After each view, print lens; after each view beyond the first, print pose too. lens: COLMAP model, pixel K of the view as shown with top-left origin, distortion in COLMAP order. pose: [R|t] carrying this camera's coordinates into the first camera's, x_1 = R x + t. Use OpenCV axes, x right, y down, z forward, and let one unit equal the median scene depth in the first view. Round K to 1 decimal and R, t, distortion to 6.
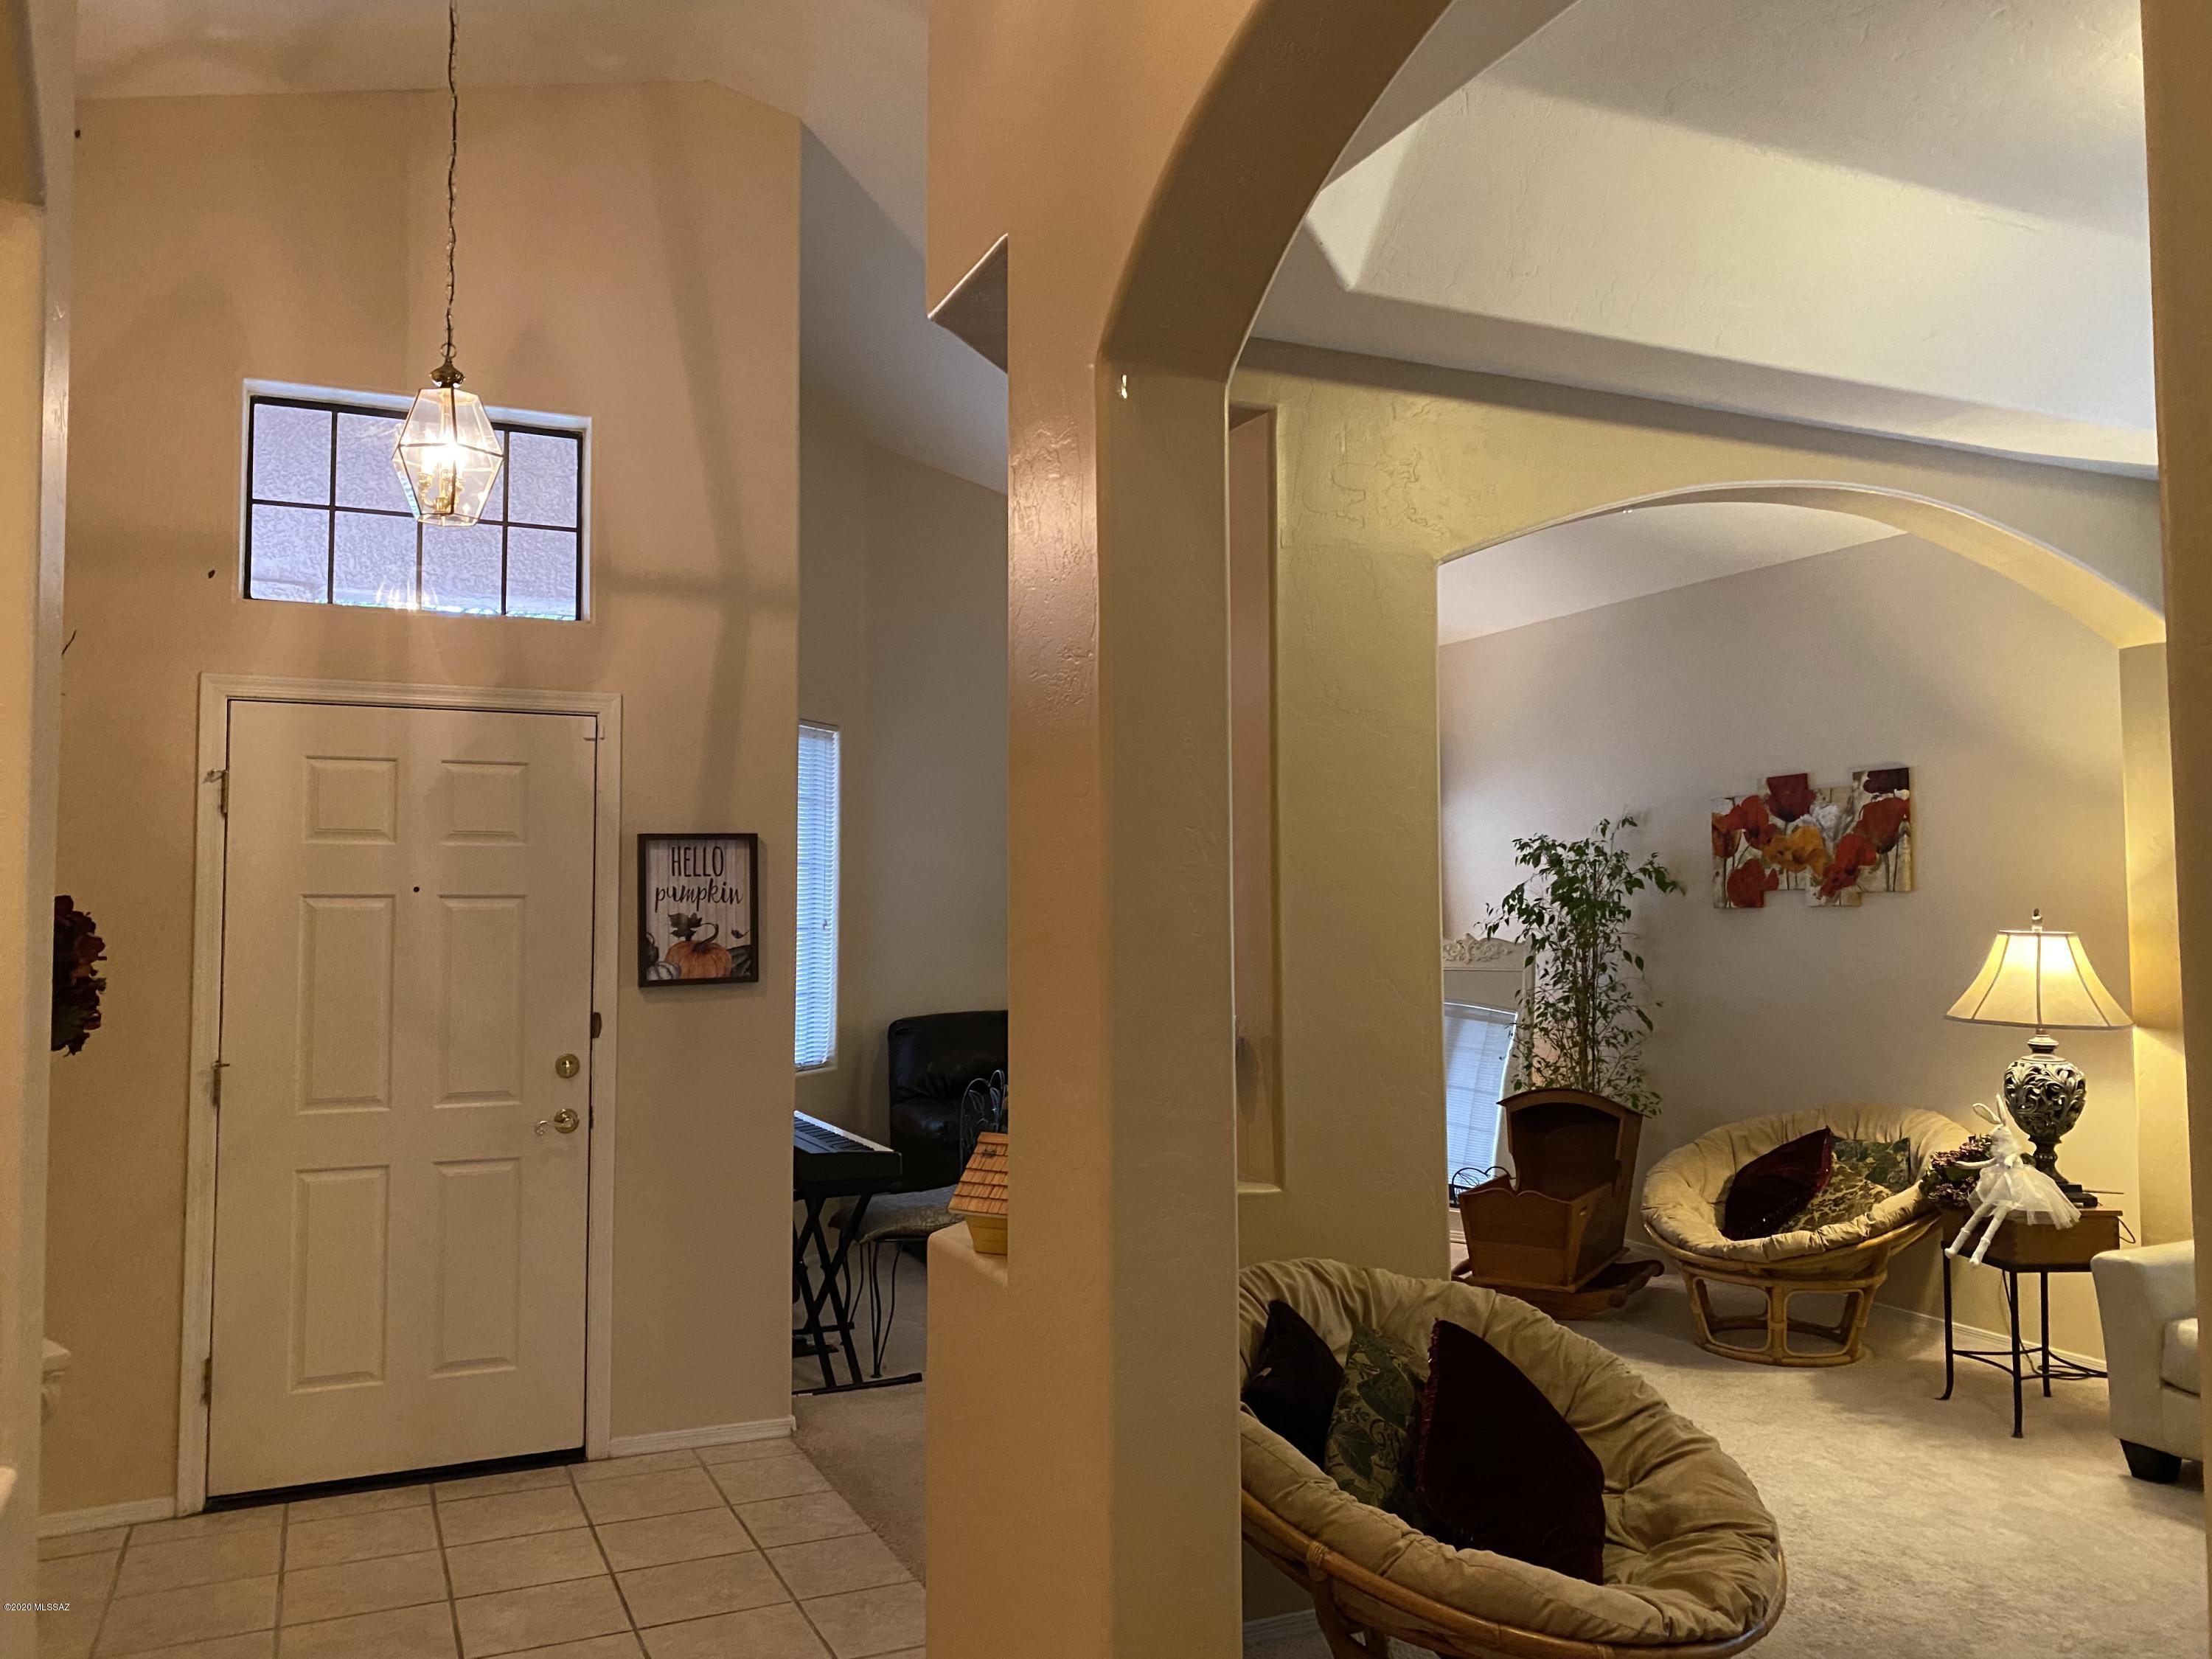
lens RADIAL K [[1686.7, 0, 1114.3], [0, 1686.7, 818.3], [0, 0, 1]] dist [0.027183, -0.024223]
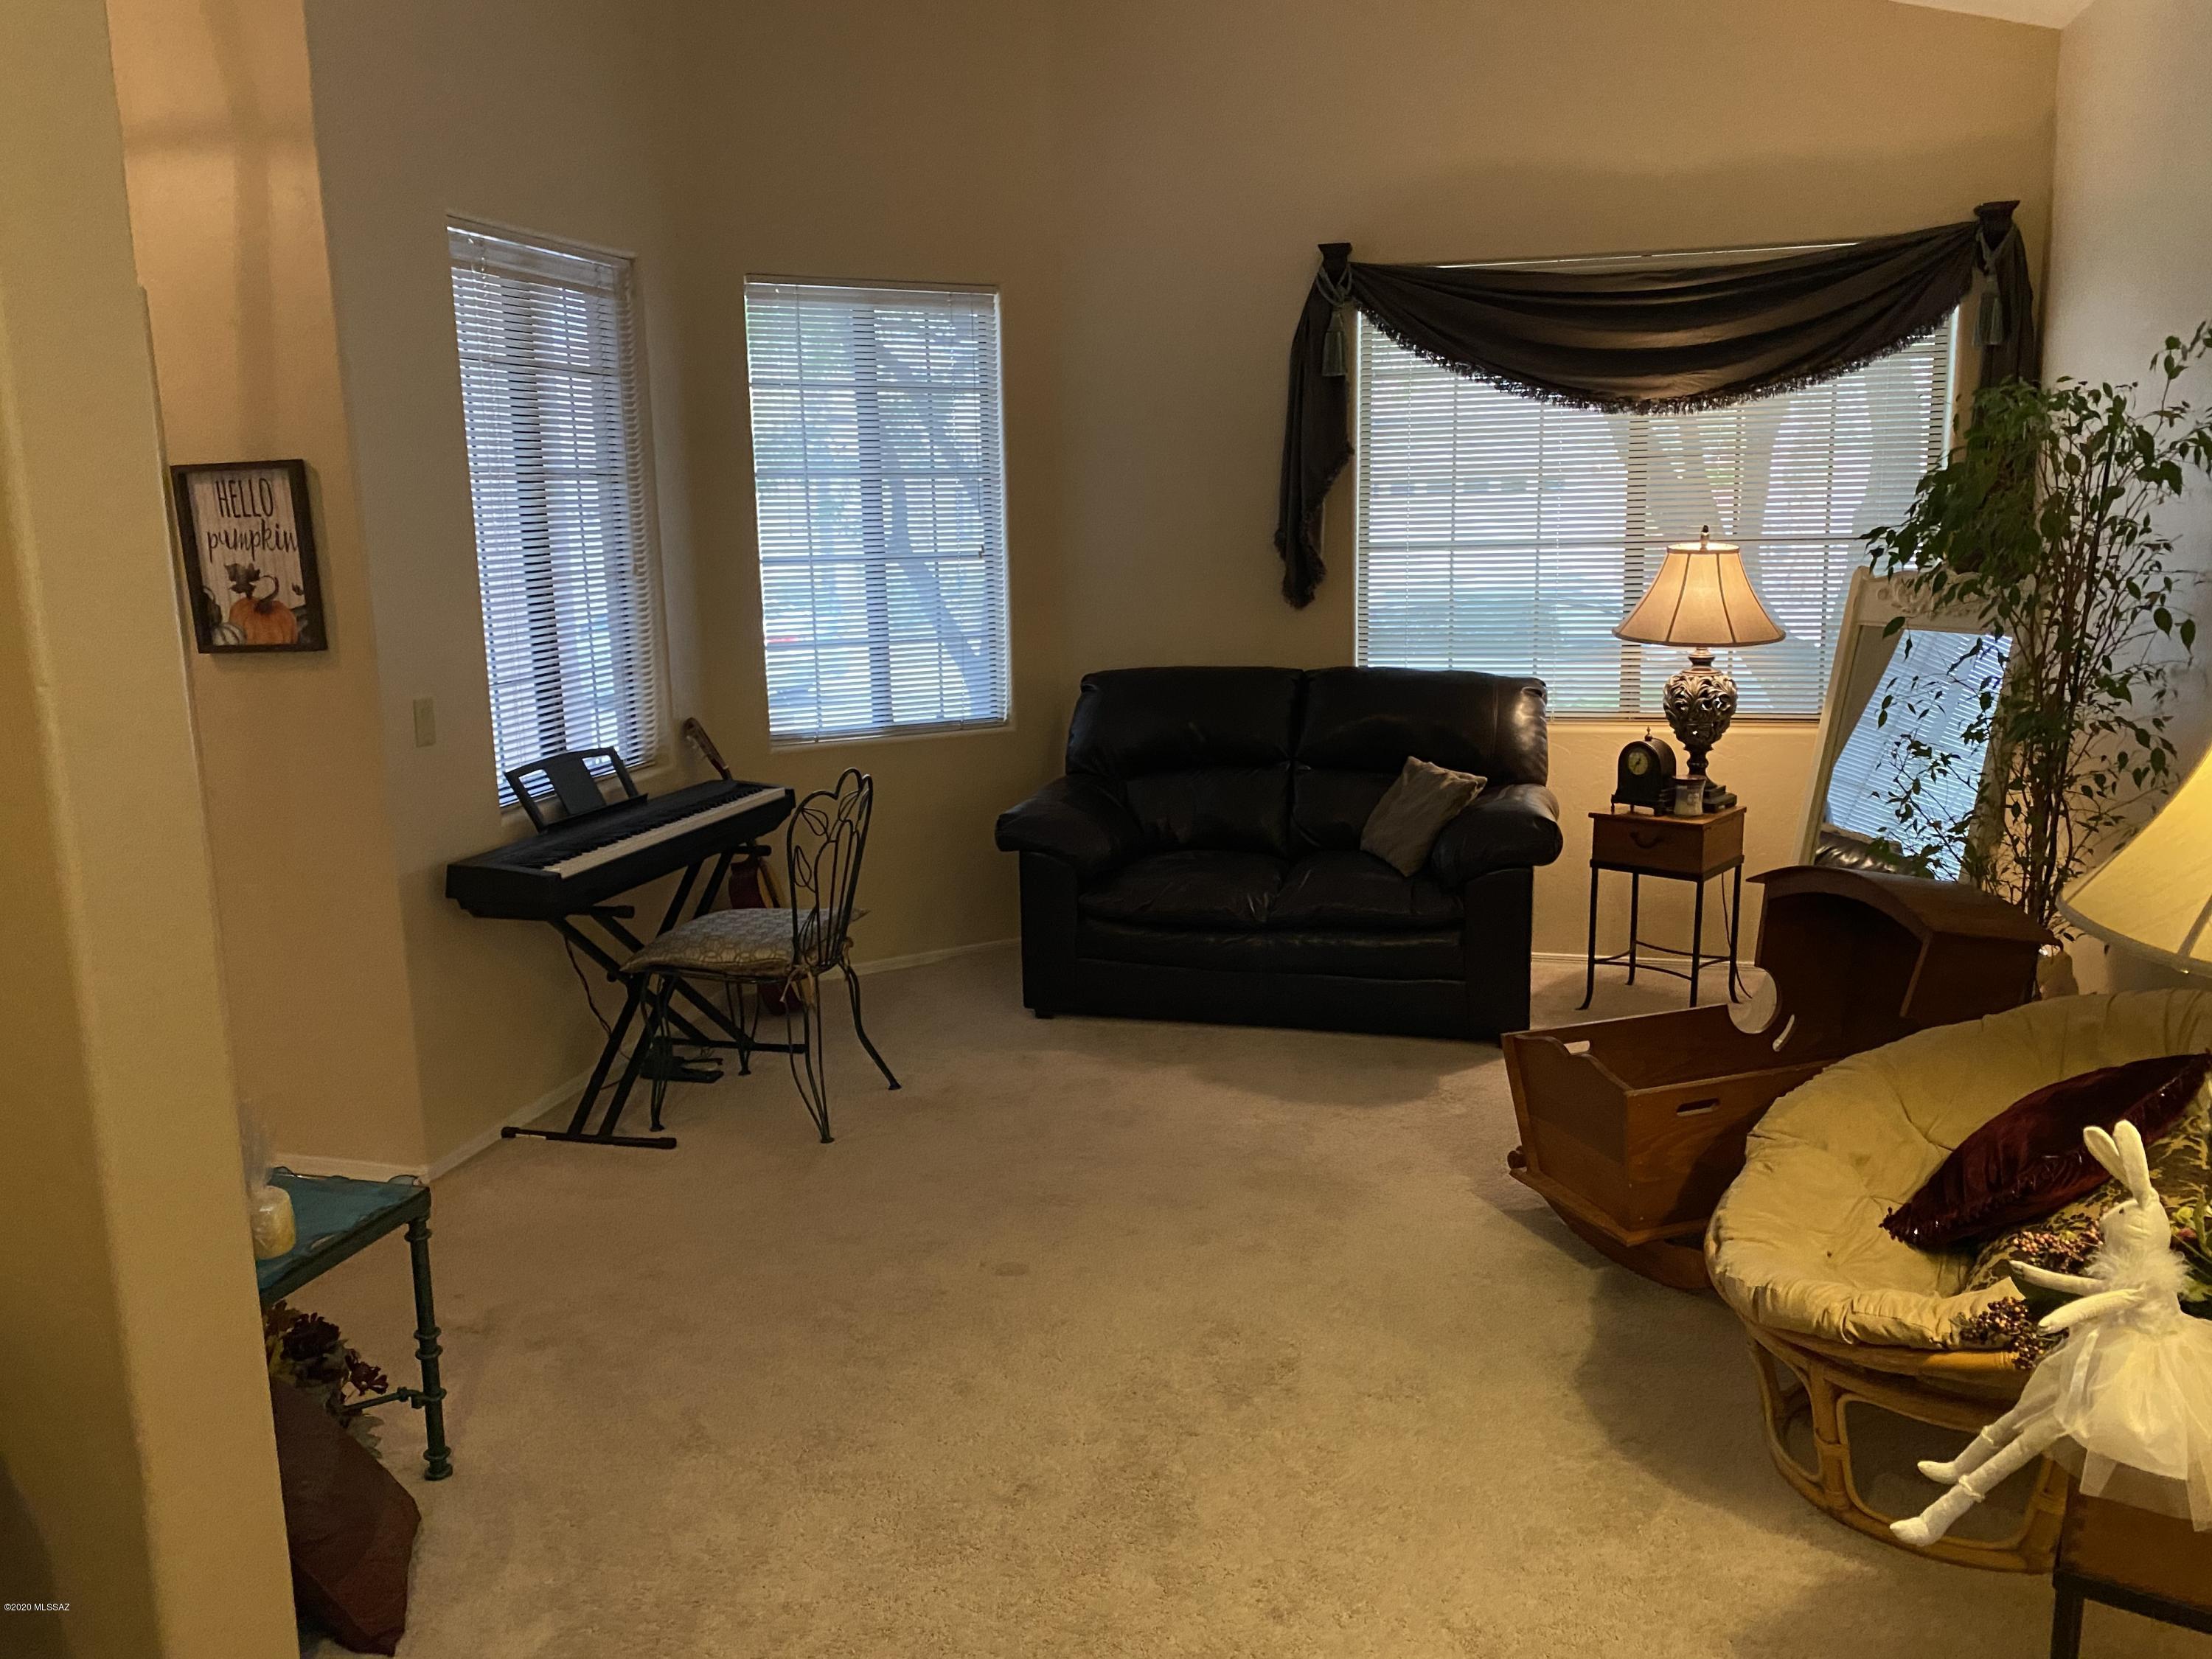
lens RADIAL K [[1686.7, 0, 1101.4], [0, 1686.7, 832.0], [0, 0, 1]] dist [0.027183, -0.024223]
pose [[0.764487, 0.110573, -0.635085, 0.451568], [0.054266, 0.970644, 0.234320, 0.009853], [0.642351, -0.213598, 0.736044, 0.487837]]
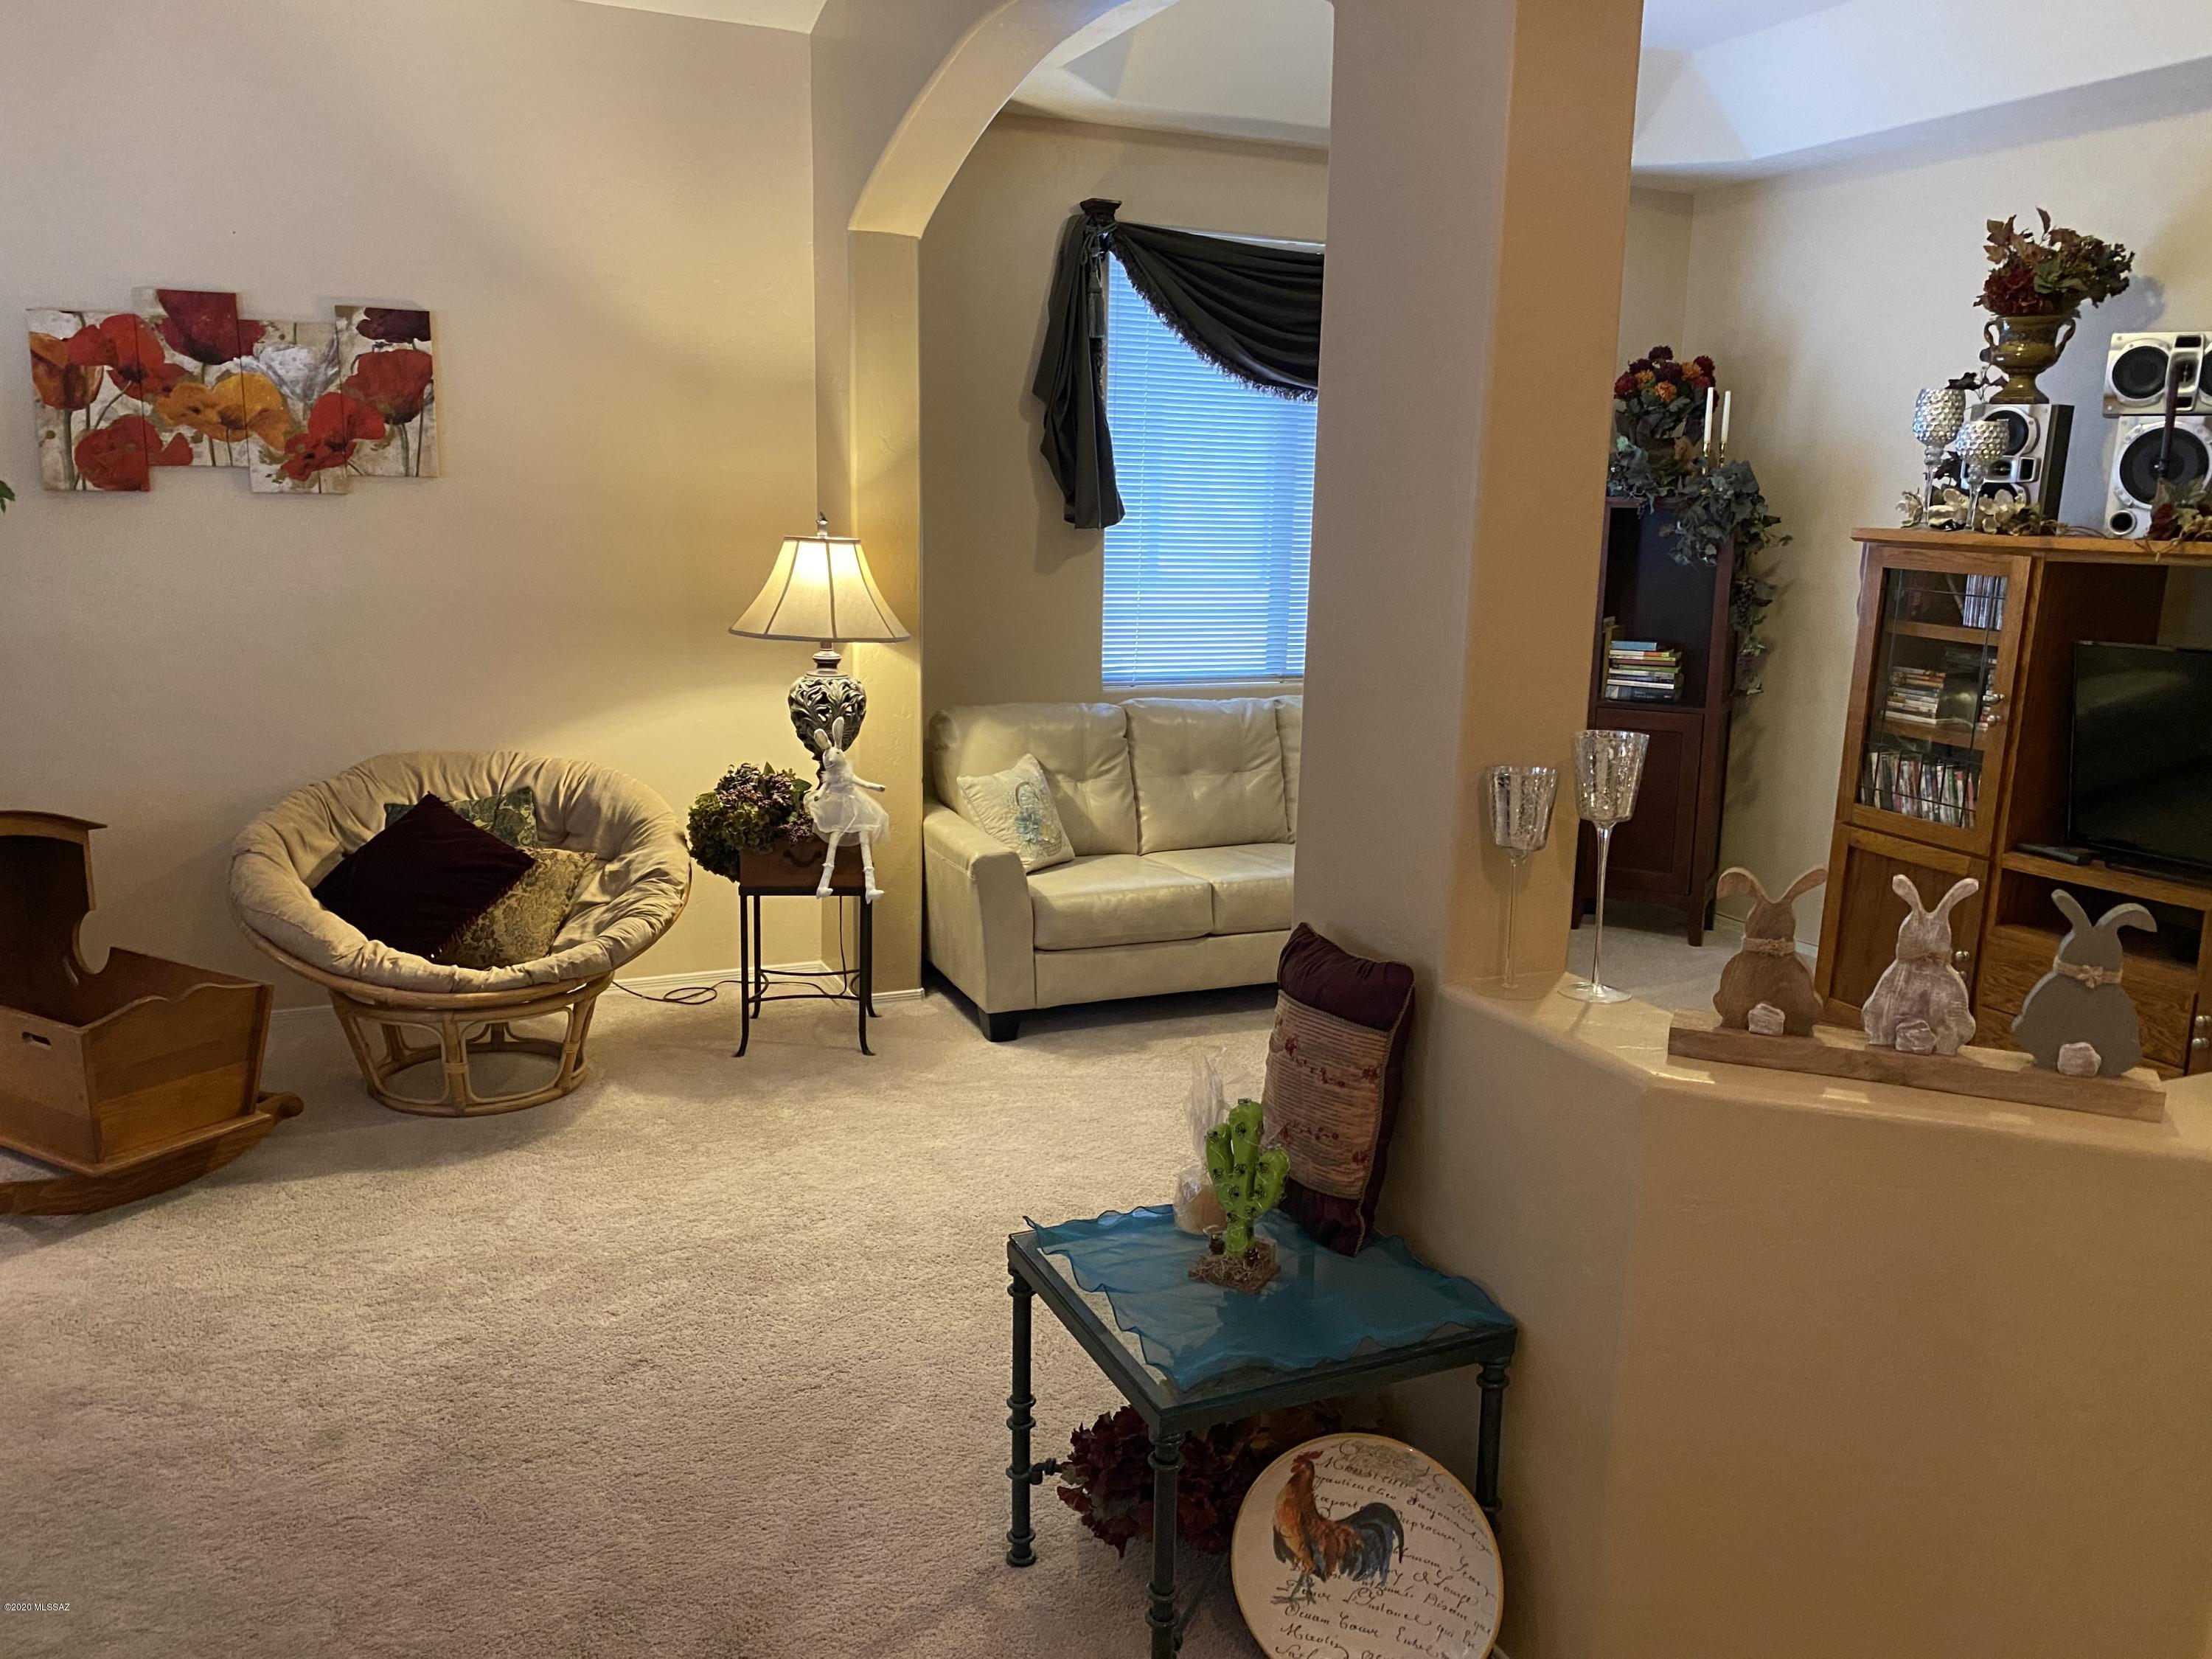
lens RADIAL K [[1686.7, 0, 1119.8], [0, 1686.7, 822.0], [0, 0, 1]] dist [0.027183, -0.024223]
pose [[0.011717, -0.190075, 0.981700, -0.312345], [-0.080275, 0.978419, 0.190398, 0.023982], [-0.996704, -0.081037, -0.003794, 0.662122]]
